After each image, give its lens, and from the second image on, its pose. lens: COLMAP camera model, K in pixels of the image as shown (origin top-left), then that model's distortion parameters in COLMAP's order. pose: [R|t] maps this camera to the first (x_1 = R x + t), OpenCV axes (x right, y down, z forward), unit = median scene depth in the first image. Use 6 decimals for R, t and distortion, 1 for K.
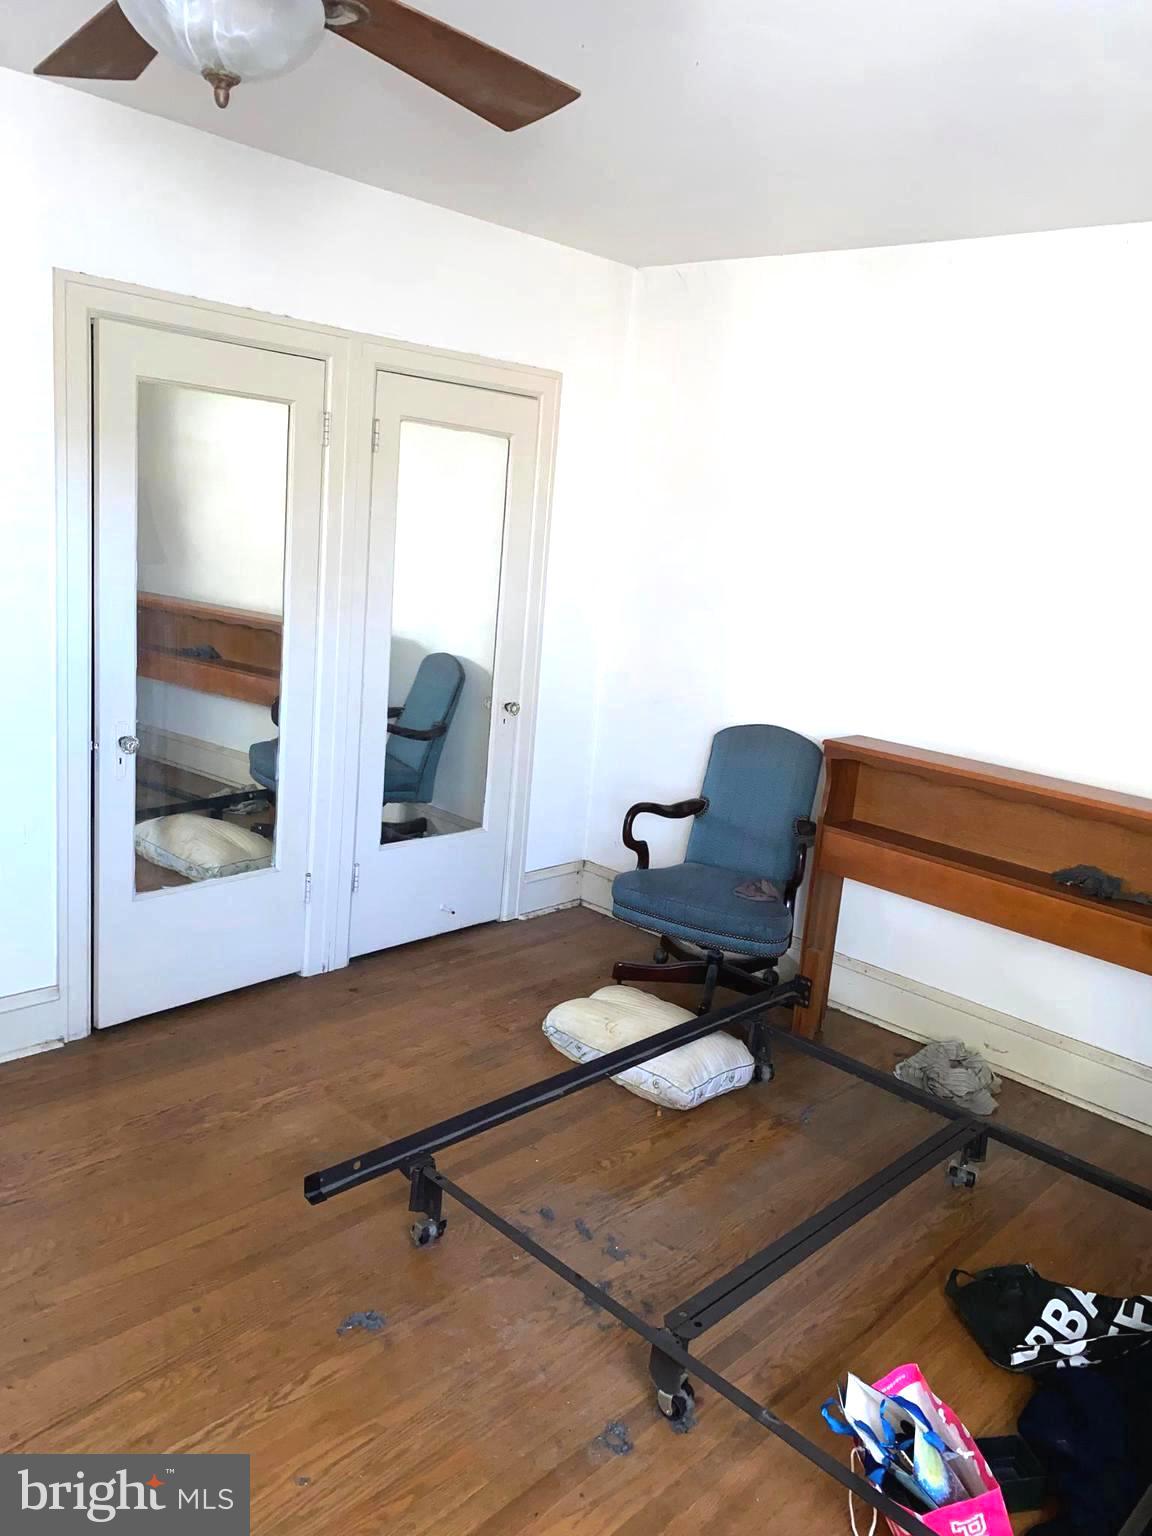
lens RADIAL K [[1168.4, 0, 576.0], [0, 1168.4, 768.0], [0, 0, 1]] dist [0.095692, -0.093345]
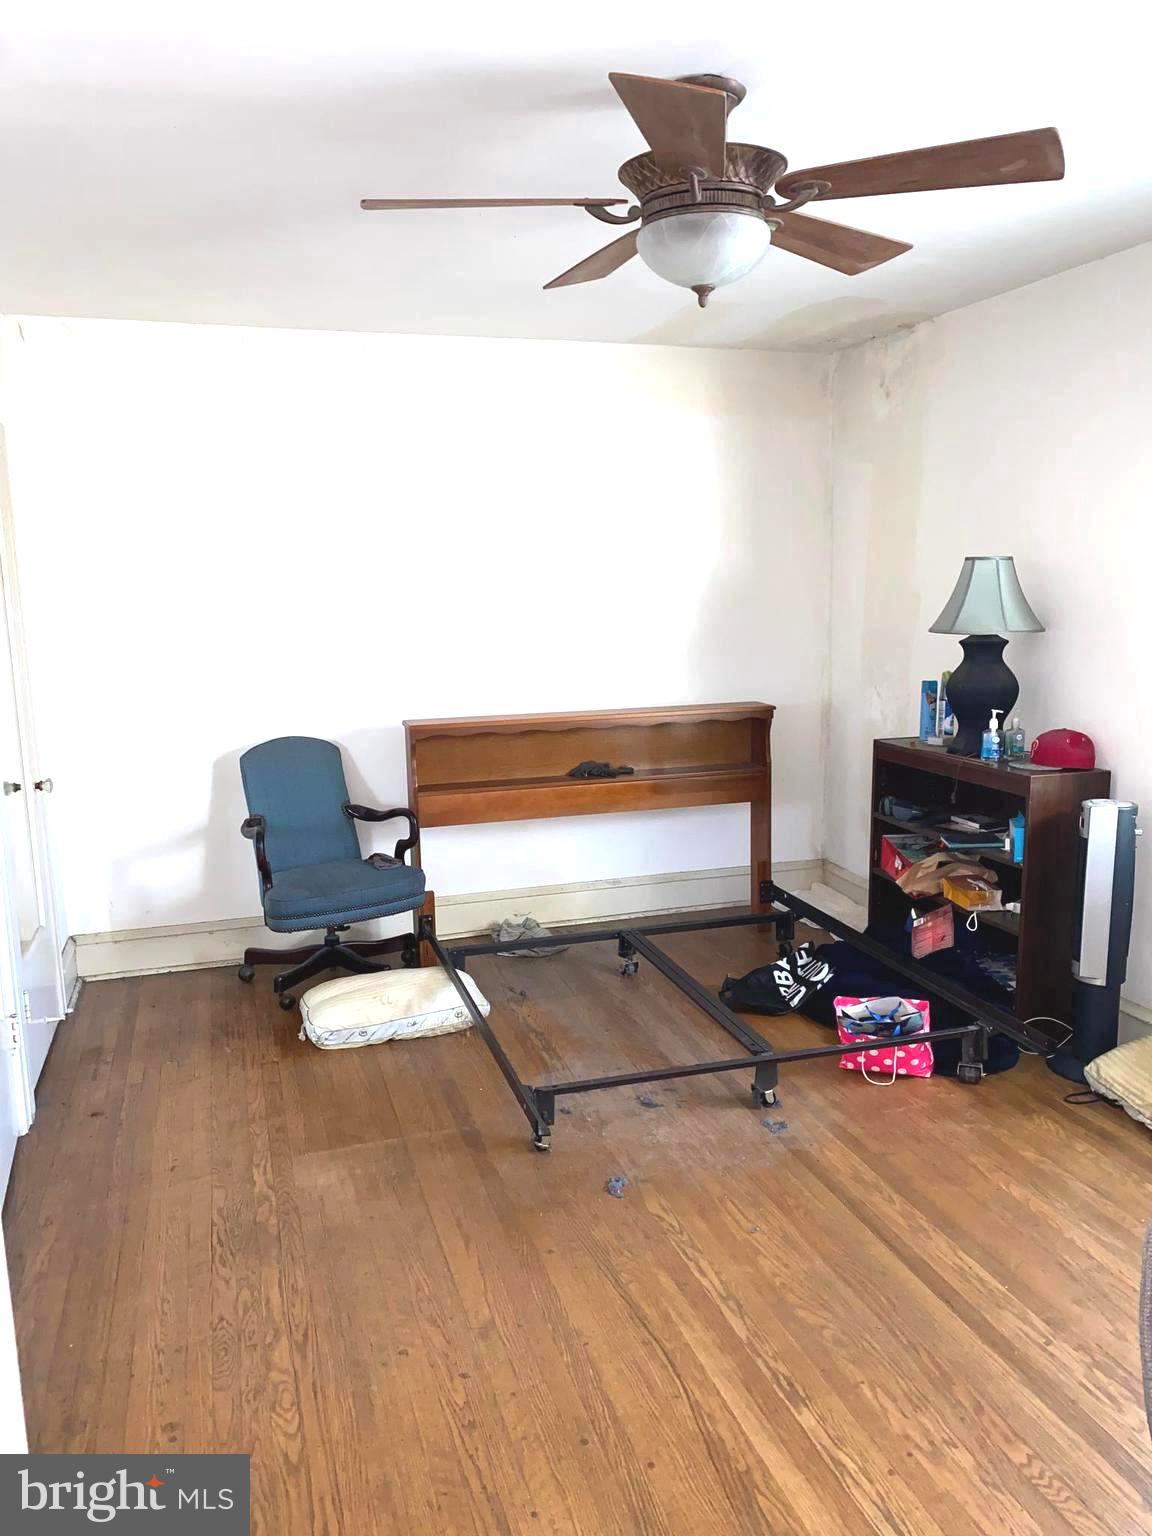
lens RADIAL K [[1168.4, 0, 576.0], [0, 1168.4, 768.0], [0, 0, 1]] dist [0.095692, -0.093345]
pose [[0.478415, -0.235153, 0.846063, -1.019957], [0.246828, 0.960644, 0.127428, -0.129597], [-0.842731, 0.147869, 0.517629, 0.255913]]
